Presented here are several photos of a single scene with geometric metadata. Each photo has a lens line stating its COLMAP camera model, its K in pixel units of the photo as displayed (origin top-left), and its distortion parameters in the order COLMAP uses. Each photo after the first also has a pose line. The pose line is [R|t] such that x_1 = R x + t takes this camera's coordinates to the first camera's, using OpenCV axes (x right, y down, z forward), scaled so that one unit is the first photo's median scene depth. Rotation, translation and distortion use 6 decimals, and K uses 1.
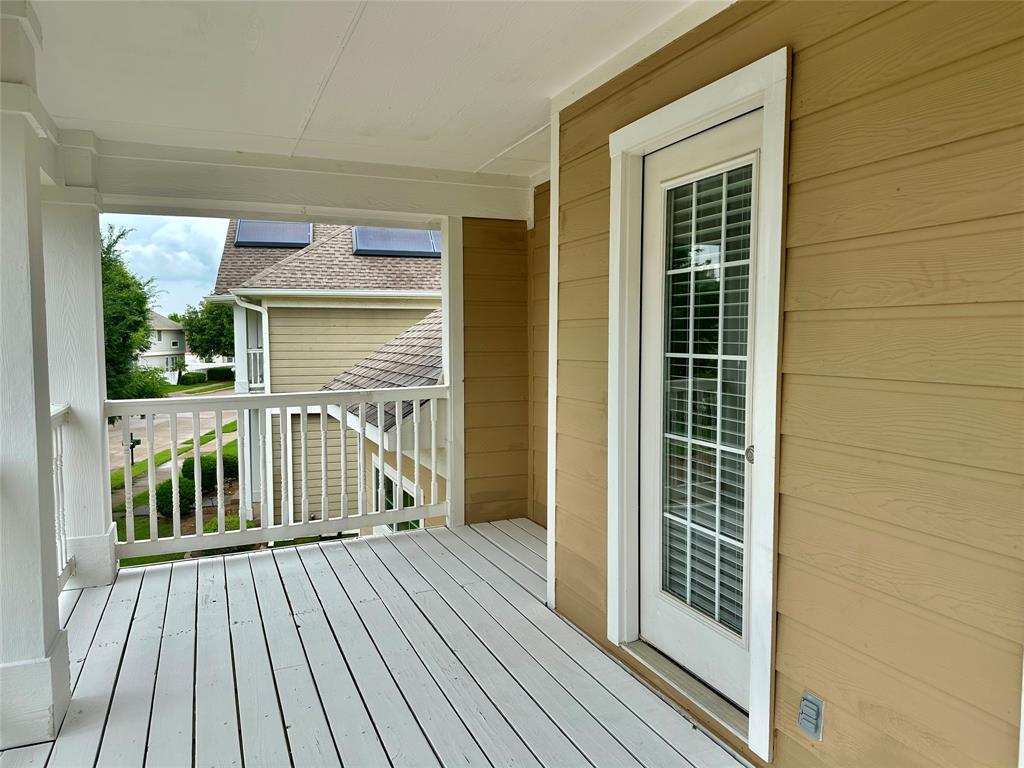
lens RADIAL K [[715.7, 0, 520.8], [0, 715.7, 389.4], [0, 0, 1]] dist [0.031926, -0.016579]
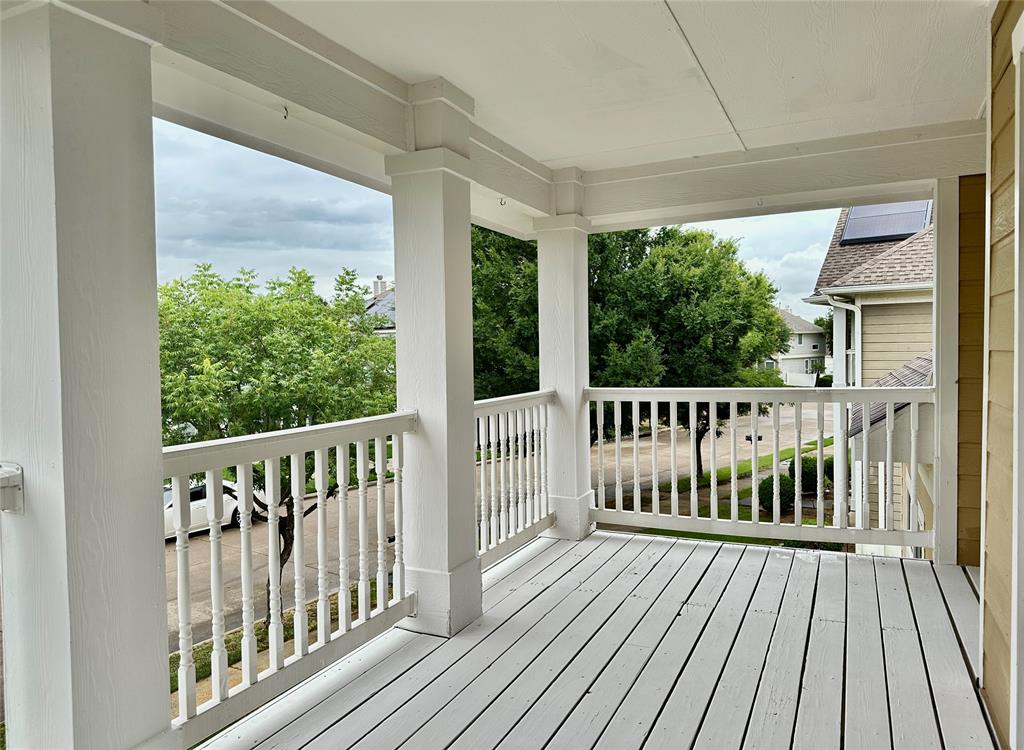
lens RADIAL K [[715.7, 0, 507.9], [0, 715.7, 371.4], [0, 0, 1]] dist [0.031926, -0.016579]
pose [[0.657806, 0.020261, -0.752915, 0.141452], [-0.042170, 0.999061, -0.009958, 0.003778], [0.752006, 0.038301, 0.658043, 0.069434]]
